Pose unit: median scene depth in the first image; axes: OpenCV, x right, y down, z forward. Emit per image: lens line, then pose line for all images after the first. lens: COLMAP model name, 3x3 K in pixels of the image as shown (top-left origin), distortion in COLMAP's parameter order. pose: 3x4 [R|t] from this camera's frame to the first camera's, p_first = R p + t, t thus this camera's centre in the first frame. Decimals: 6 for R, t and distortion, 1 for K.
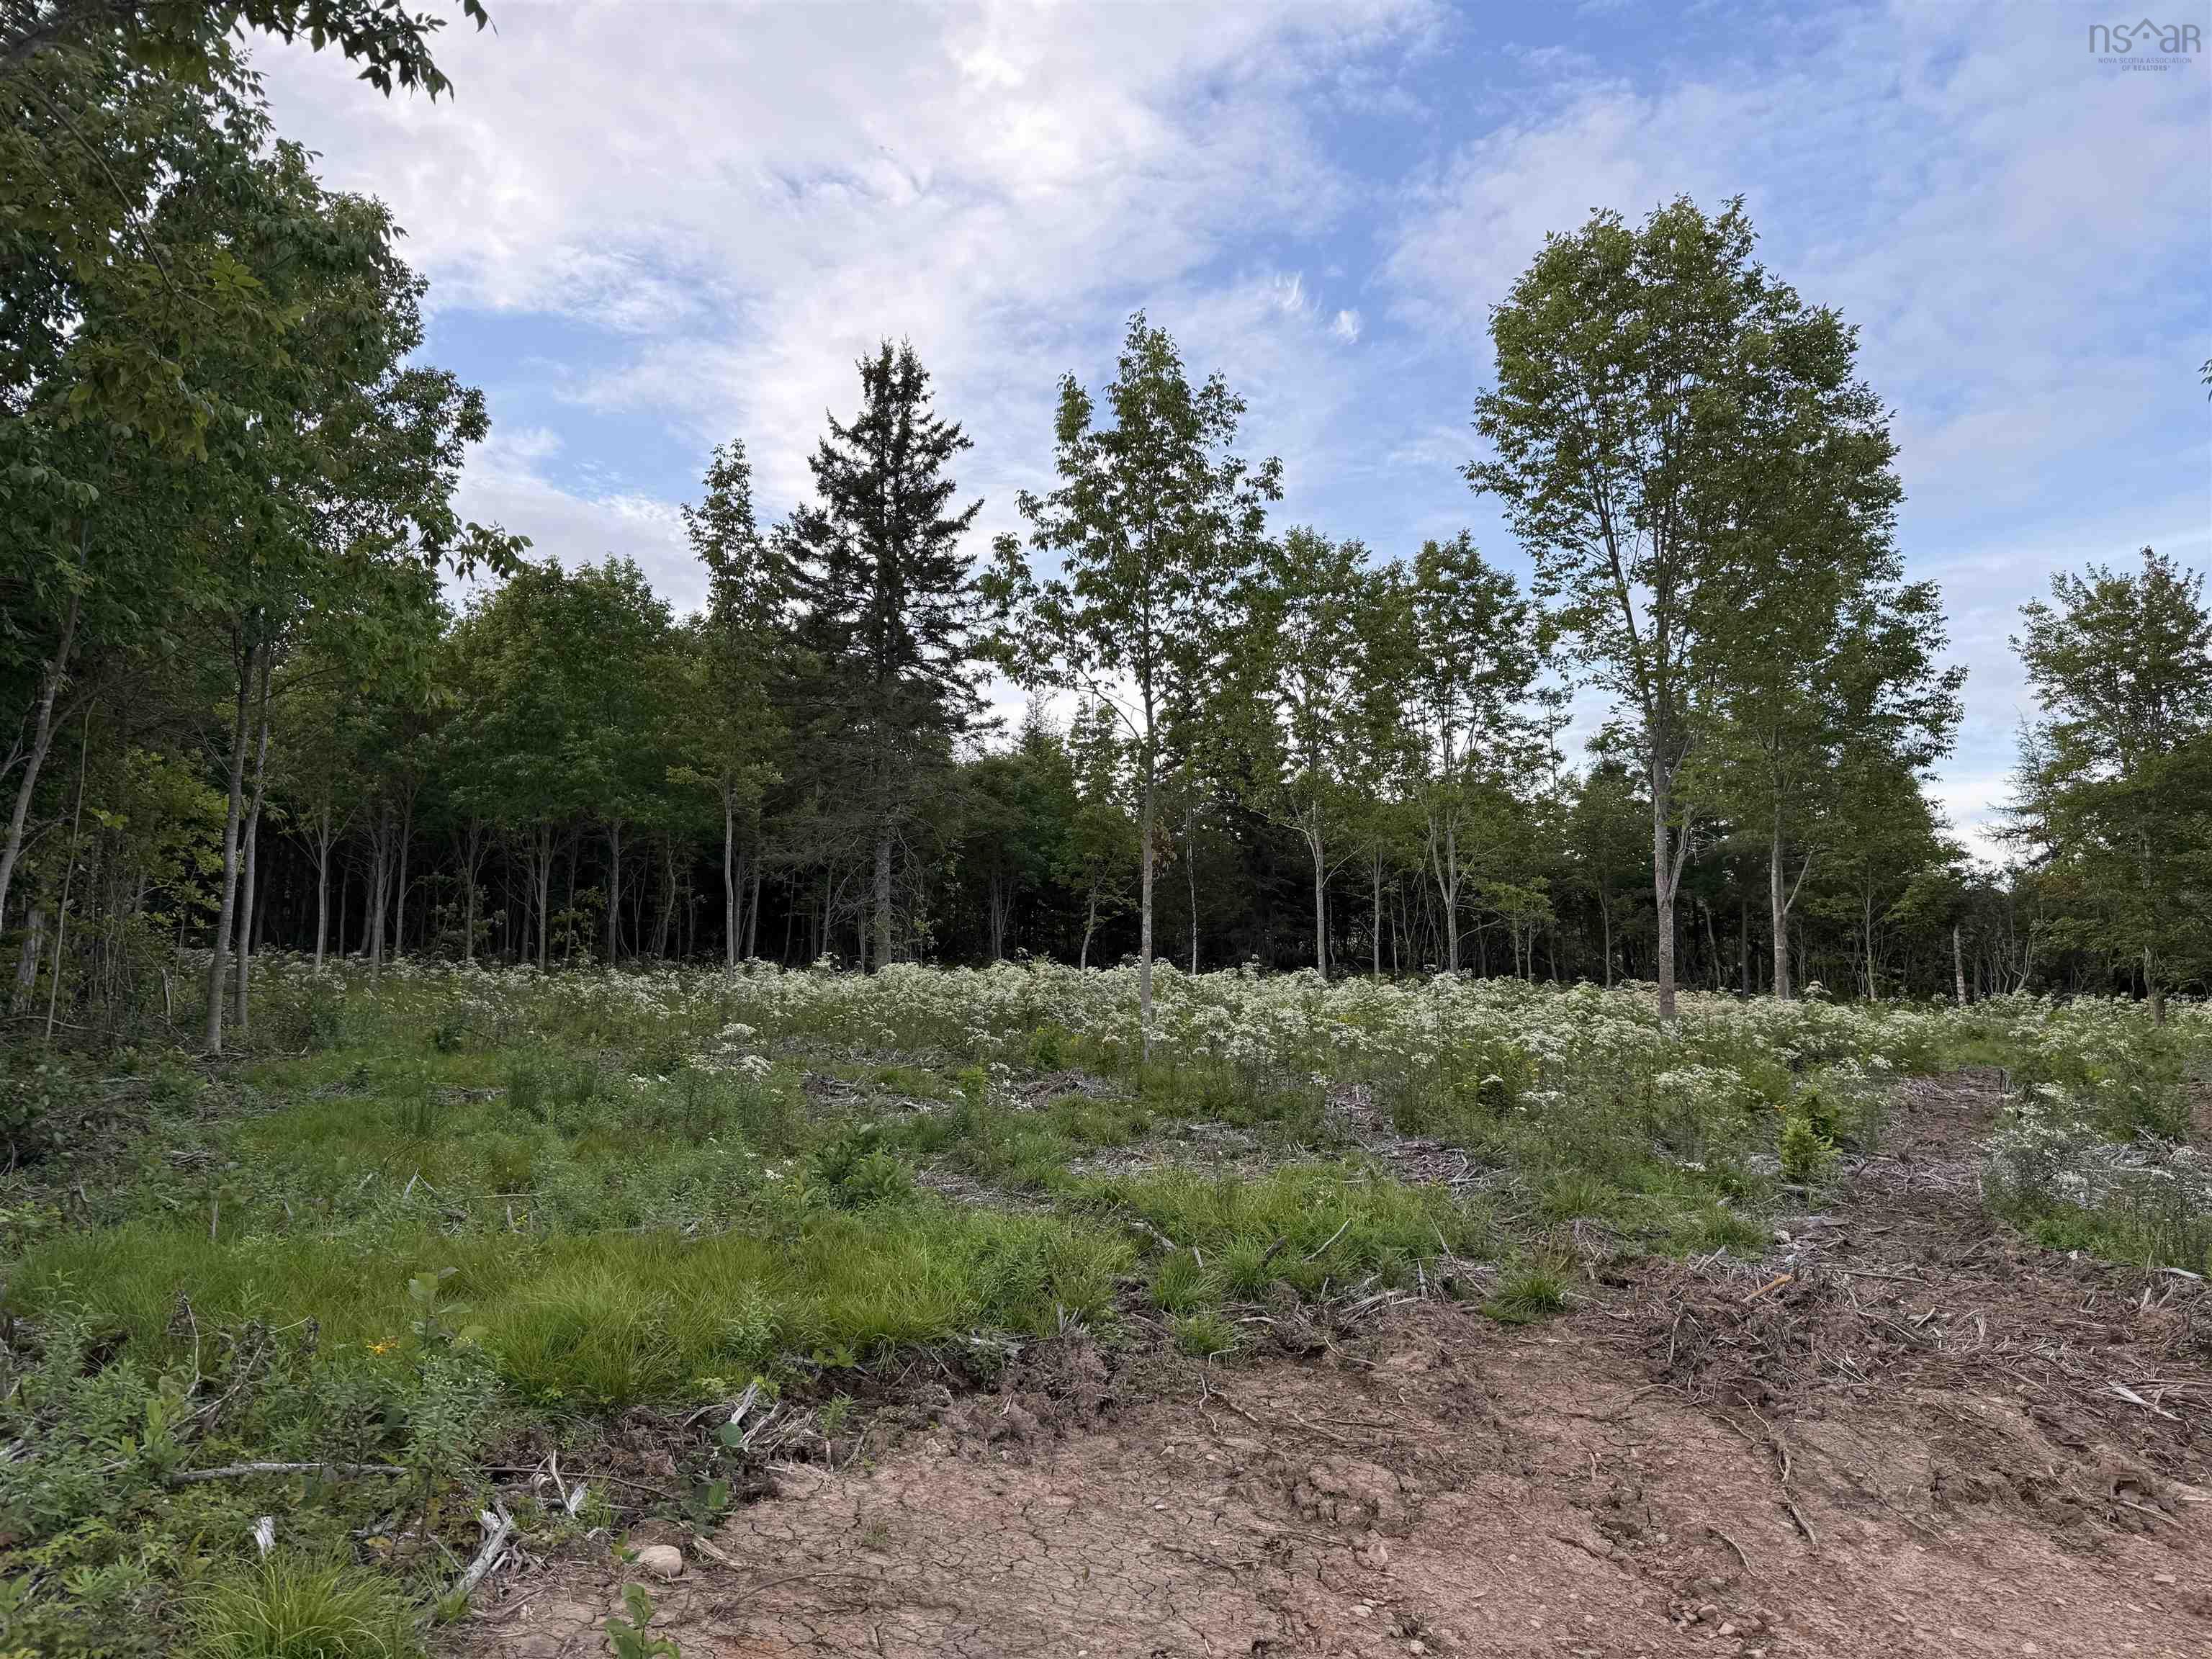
lens RADIAL K [[1589.8, 0, 1114.1], [0, 1589.8, 824.1], [0, 0, 1]] dist [0.070462, -0.056379]
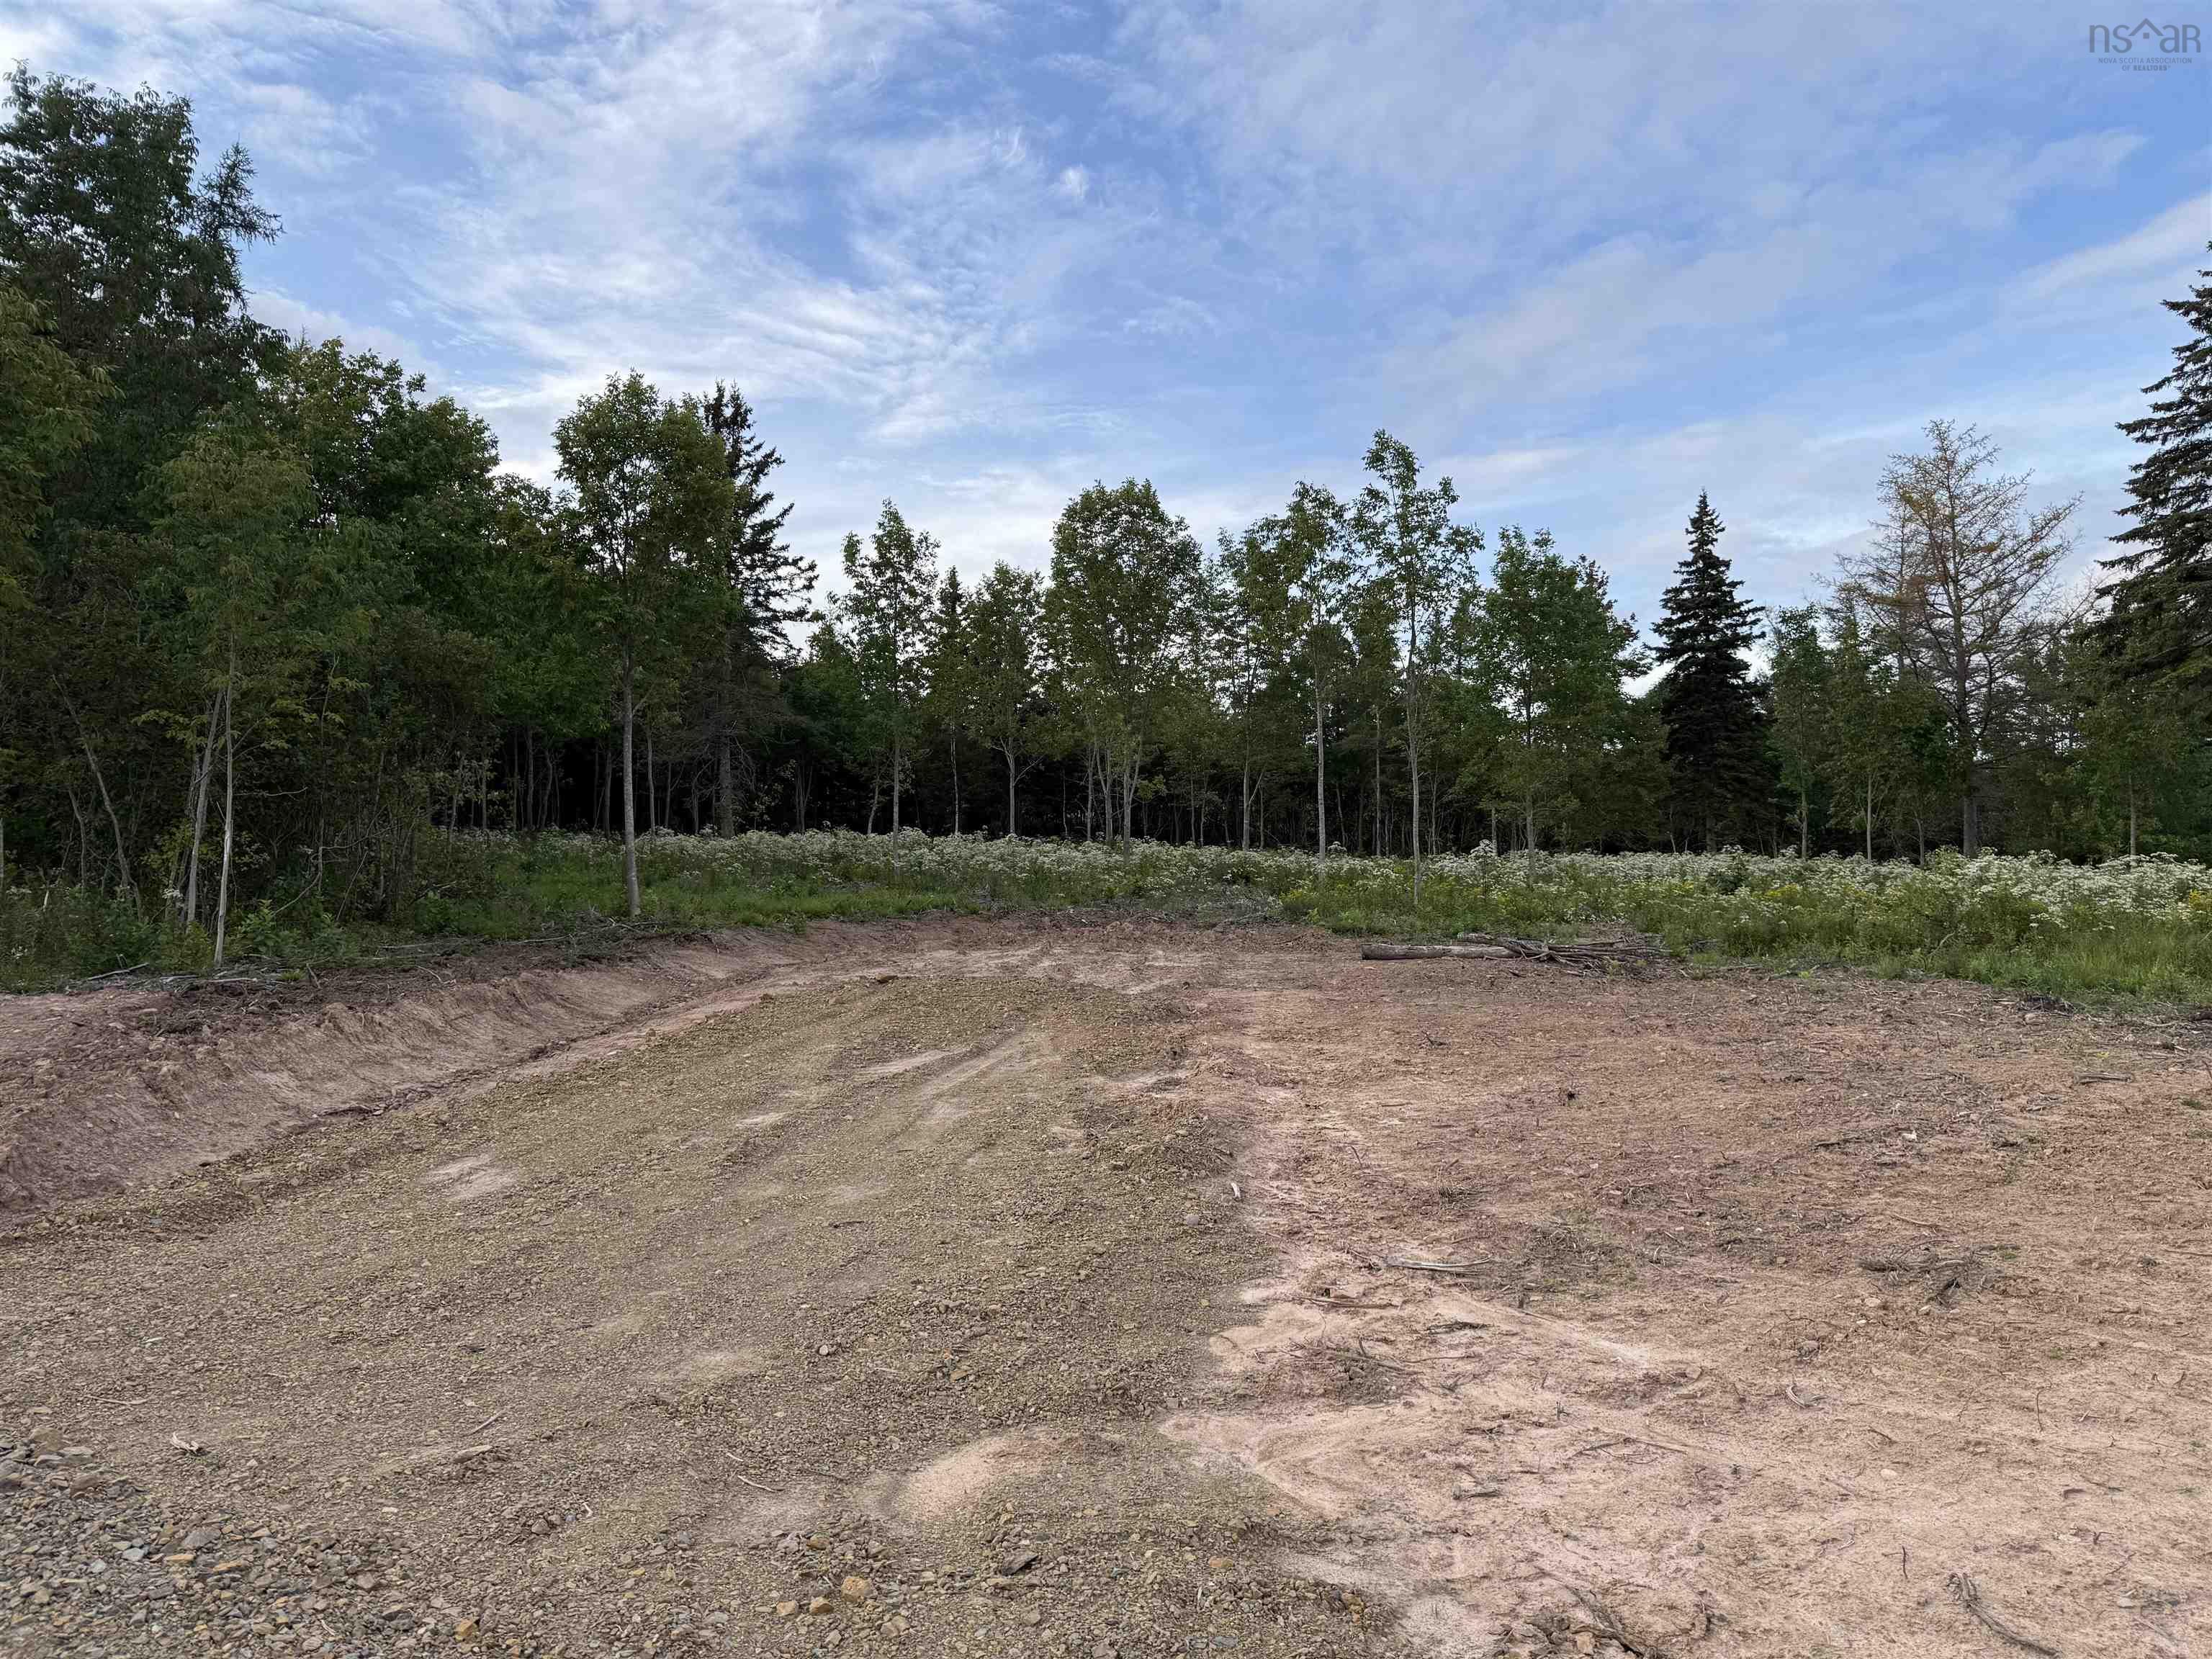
lens RADIAL K [[1578.5, 0, 1115.4], [0, 1578.5, 829.8], [0, 0, 1]] dist [0.124996, -0.161033]
pose [[0.990538, 0.002527, 0.137216, 0.007781], [-0.014431, 0.996205, 0.085830, -0.040709], [-0.136478, -0.086998, 0.986816, -0.458261]]
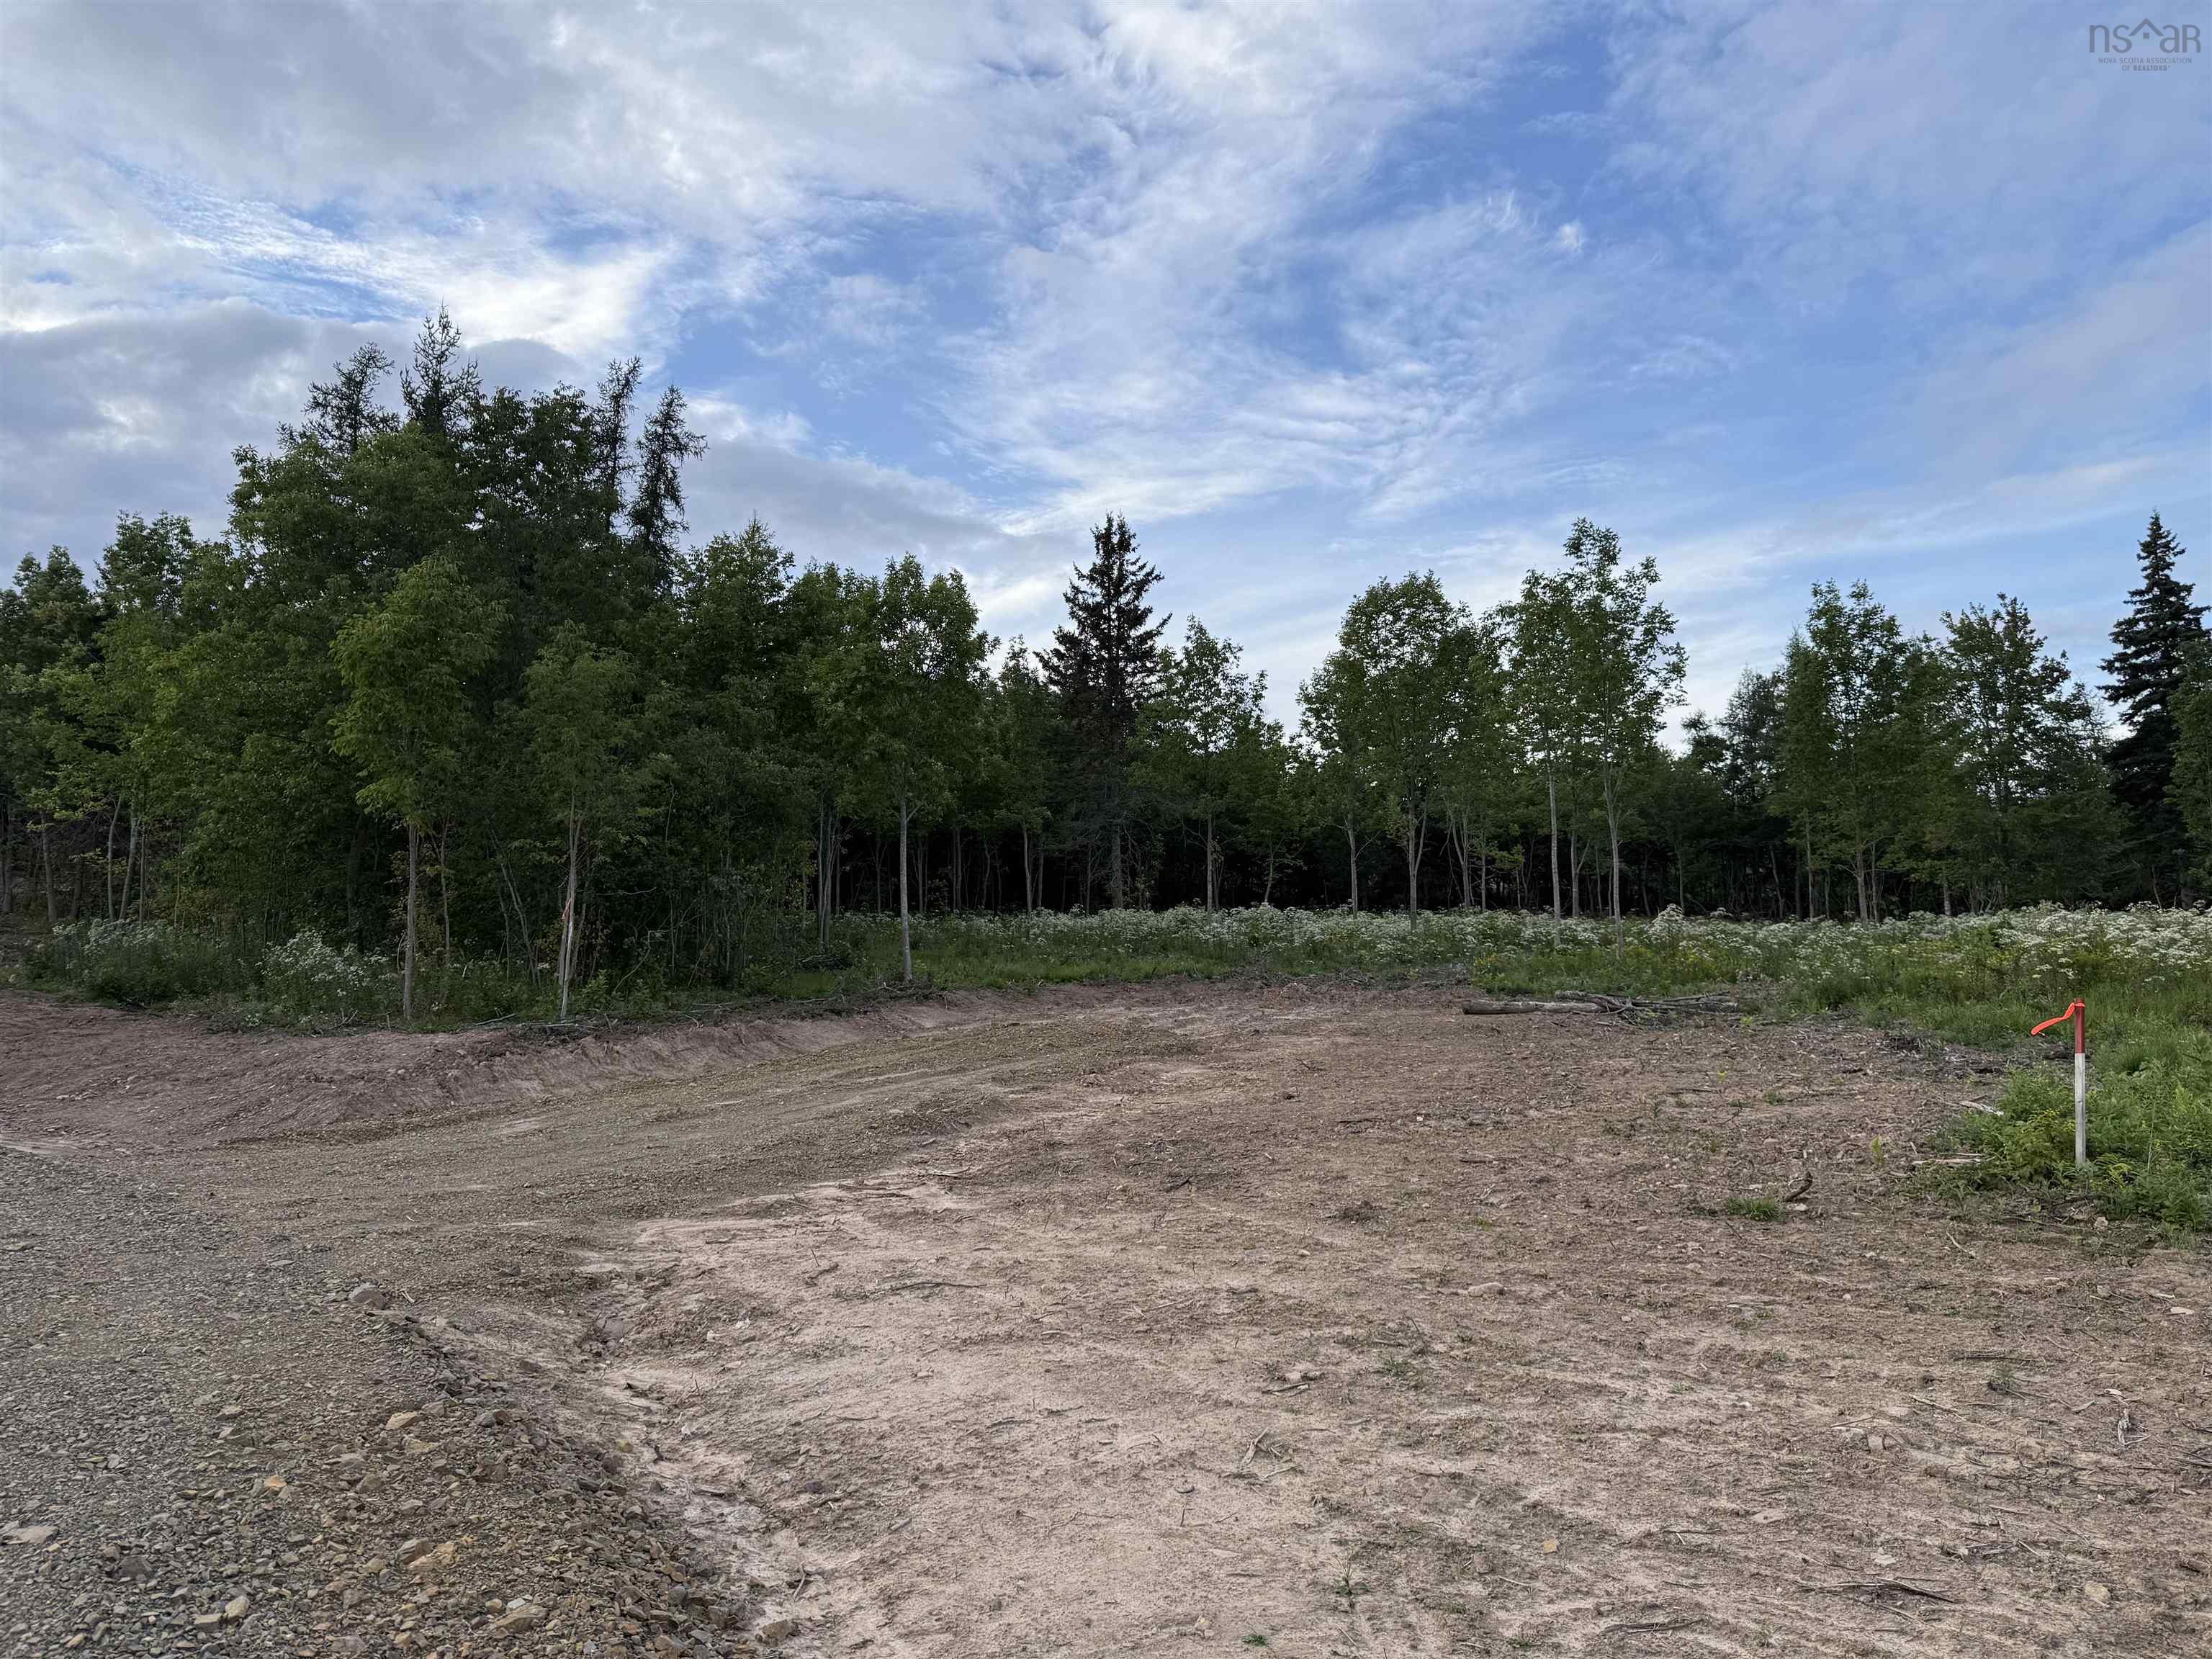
lens RADIAL K [[1573.5, 0, 1113.8], [0, 1573.5, 837.9], [0, 0, 1]] dist [0.111399, -0.124608]
pose [[0.982989, -0.029825, -0.181225, 0.136602], [0.037556, 0.998518, 0.039377, -0.046392], [0.179782, -0.045513, 0.982653, -0.548066]]
